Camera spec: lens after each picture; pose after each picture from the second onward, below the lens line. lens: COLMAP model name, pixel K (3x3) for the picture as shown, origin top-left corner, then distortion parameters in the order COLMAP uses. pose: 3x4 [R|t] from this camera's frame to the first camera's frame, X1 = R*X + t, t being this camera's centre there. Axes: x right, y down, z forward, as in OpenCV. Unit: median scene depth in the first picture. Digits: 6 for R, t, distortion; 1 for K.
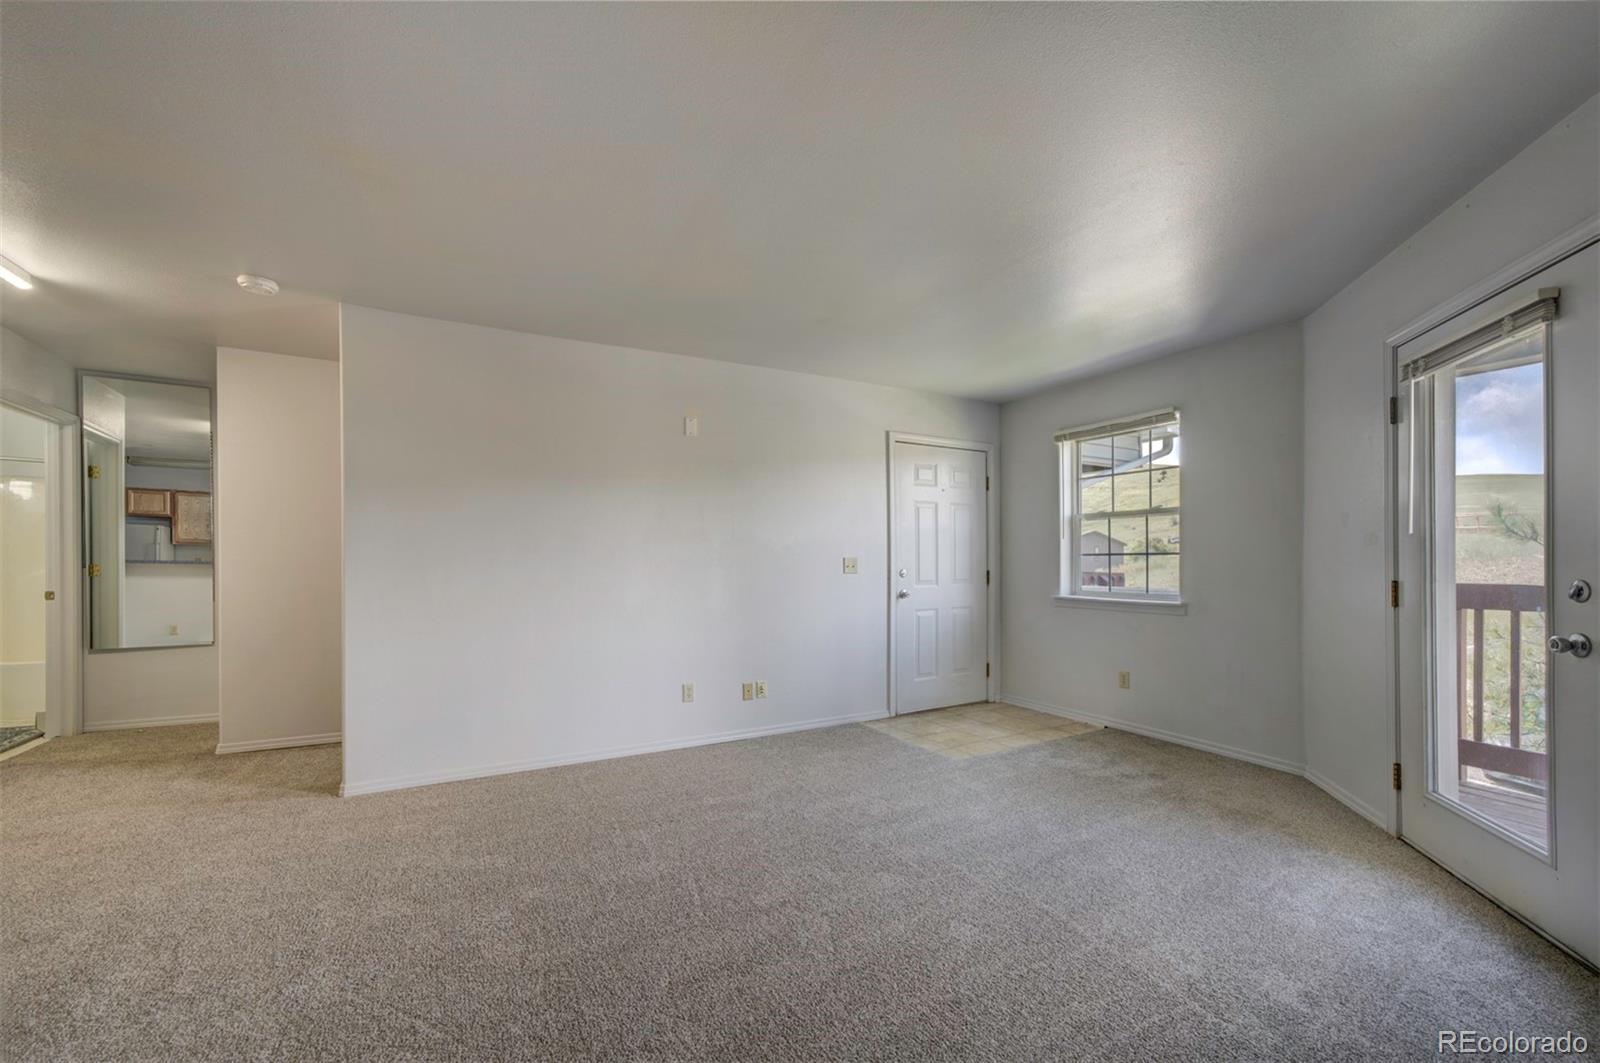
lens RADIAL K [[688.4, 0, 803.6], [0, 688.4, 565.5], [0, 0, 1]] dist [-0.000416, 0.009307]
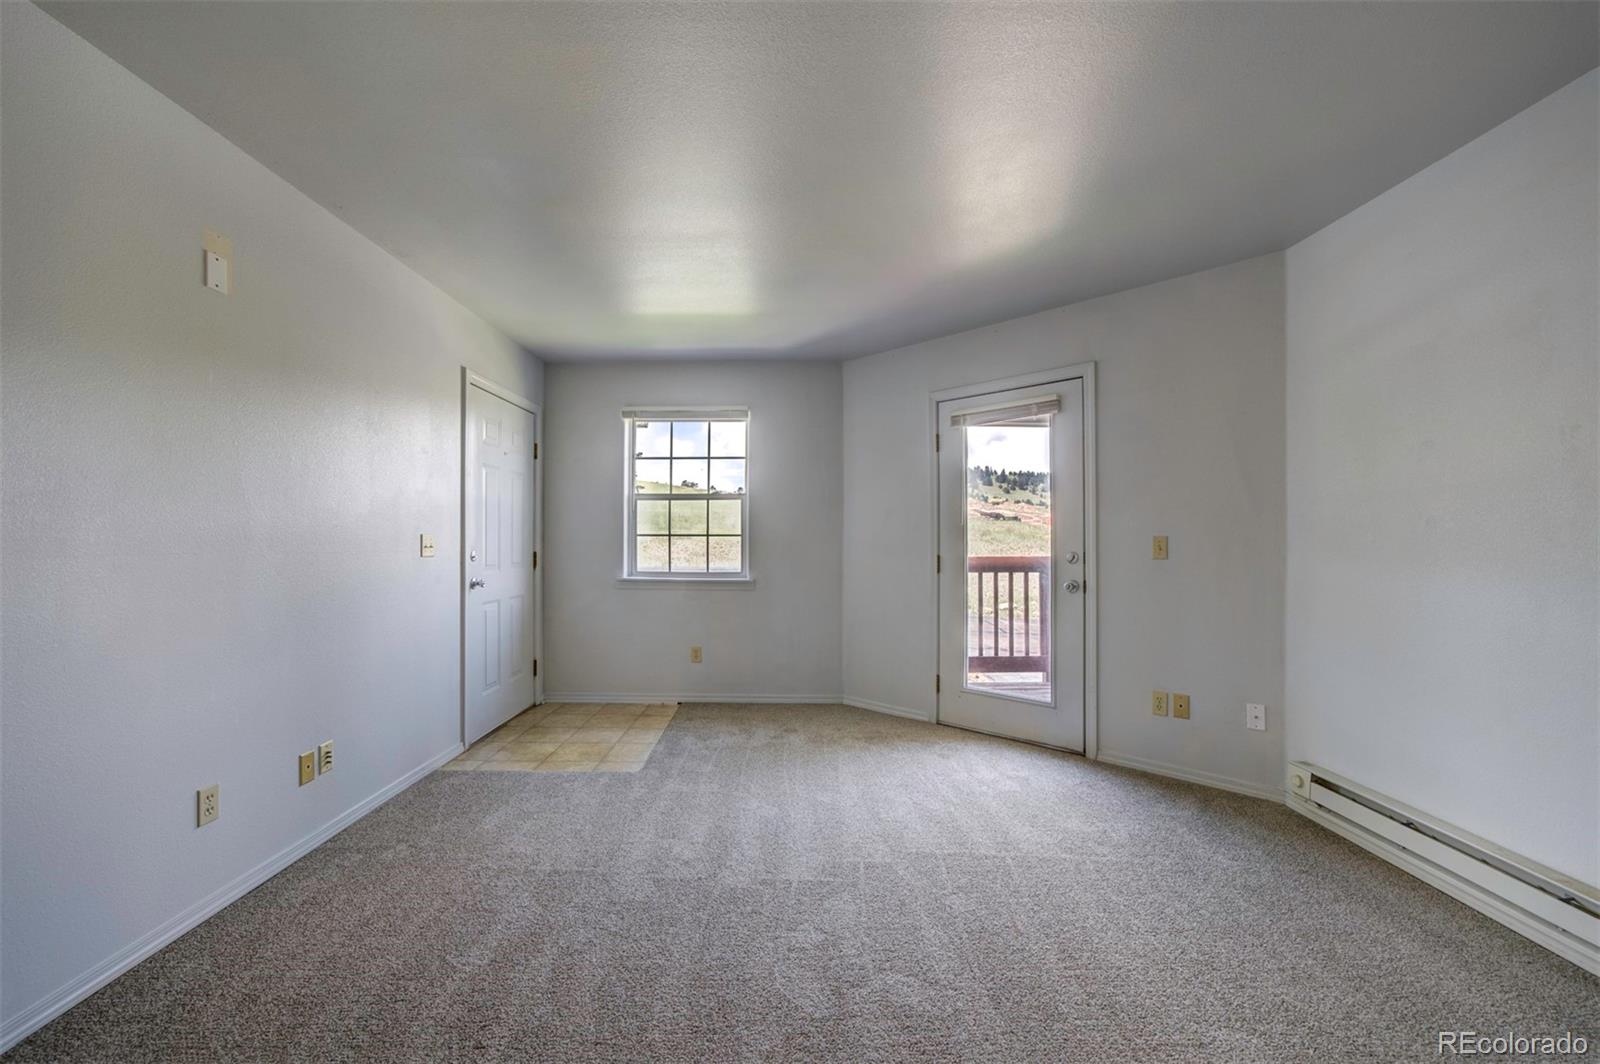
lens RADIAL K [[691.3, 0, 786.8], [0, 691.3, 536.9], [0, 0, 1]] dist [-0.069058, 0.073682]
pose [[0.455213, 0.009187, 0.890335, -0.413285], [0.002815, 0.999927, -0.011757, -0.000892], [-0.890378, 0.007858, 0.455154, 0.394235]]
